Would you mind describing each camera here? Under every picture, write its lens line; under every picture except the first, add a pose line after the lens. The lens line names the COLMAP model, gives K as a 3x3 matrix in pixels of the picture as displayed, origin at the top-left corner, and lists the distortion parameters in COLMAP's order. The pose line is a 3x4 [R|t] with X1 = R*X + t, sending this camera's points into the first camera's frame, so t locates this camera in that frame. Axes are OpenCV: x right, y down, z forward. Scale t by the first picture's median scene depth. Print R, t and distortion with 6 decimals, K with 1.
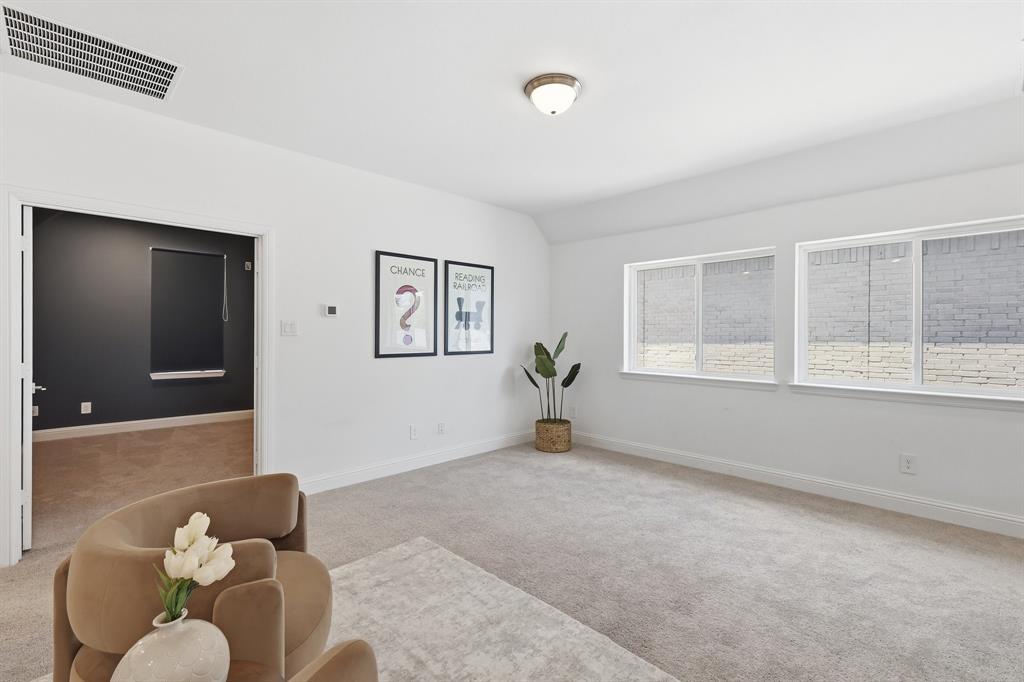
lens RADIAL K [[453.1, 0, 520.5], [0, 453.1, 332.8], [0, 0, 1]] dist [-0.000897, -0.000142]
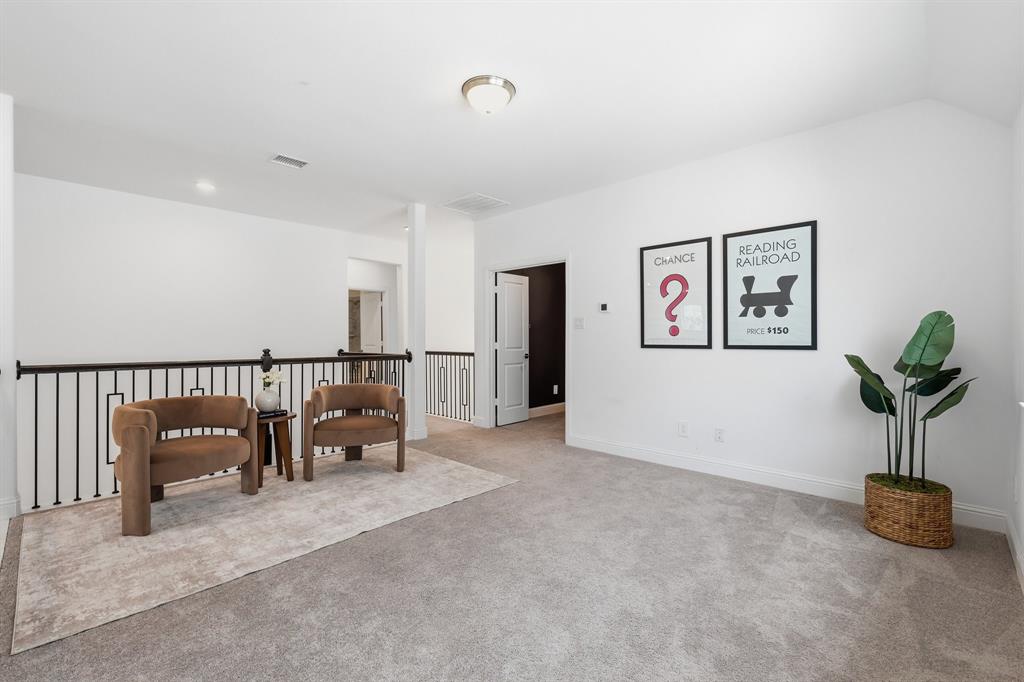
lens RADIAL K [[451.0, 0, 512.0], [0, 451.0, 341.8], [0, 0, 1]] dist [0.001781, -0.000194]
pose [[0.015137, 0.002161, -0.999883, 0.673729], [0.001225, 0.999997, 0.002179, 0.035020], [0.999885, -0.001257, 0.015134, 0.612329]]
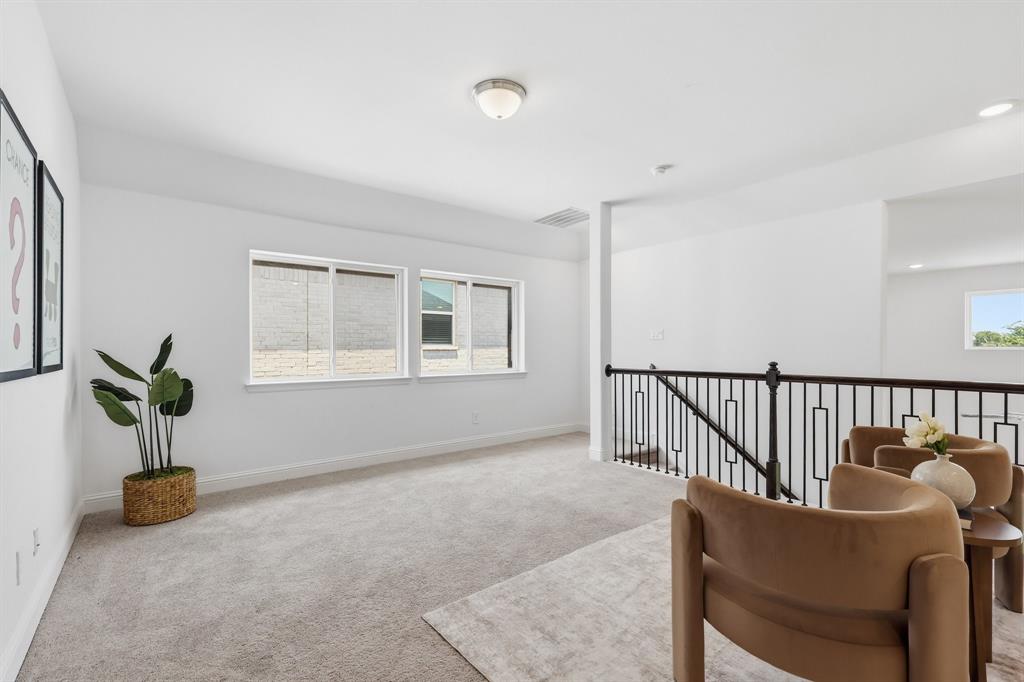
lens RADIAL K [[451.0, 0, 512.0], [0, 451.0, 341.8], [0, 0, 1]] dist [0.001781, -0.000194]
pose [[0.127048, 0.011447, 0.991830, -0.568912], [0.004531, 0.999916, -0.012121, 0.025829], [-0.991886, 0.006034, 0.126986, 0.495461]]
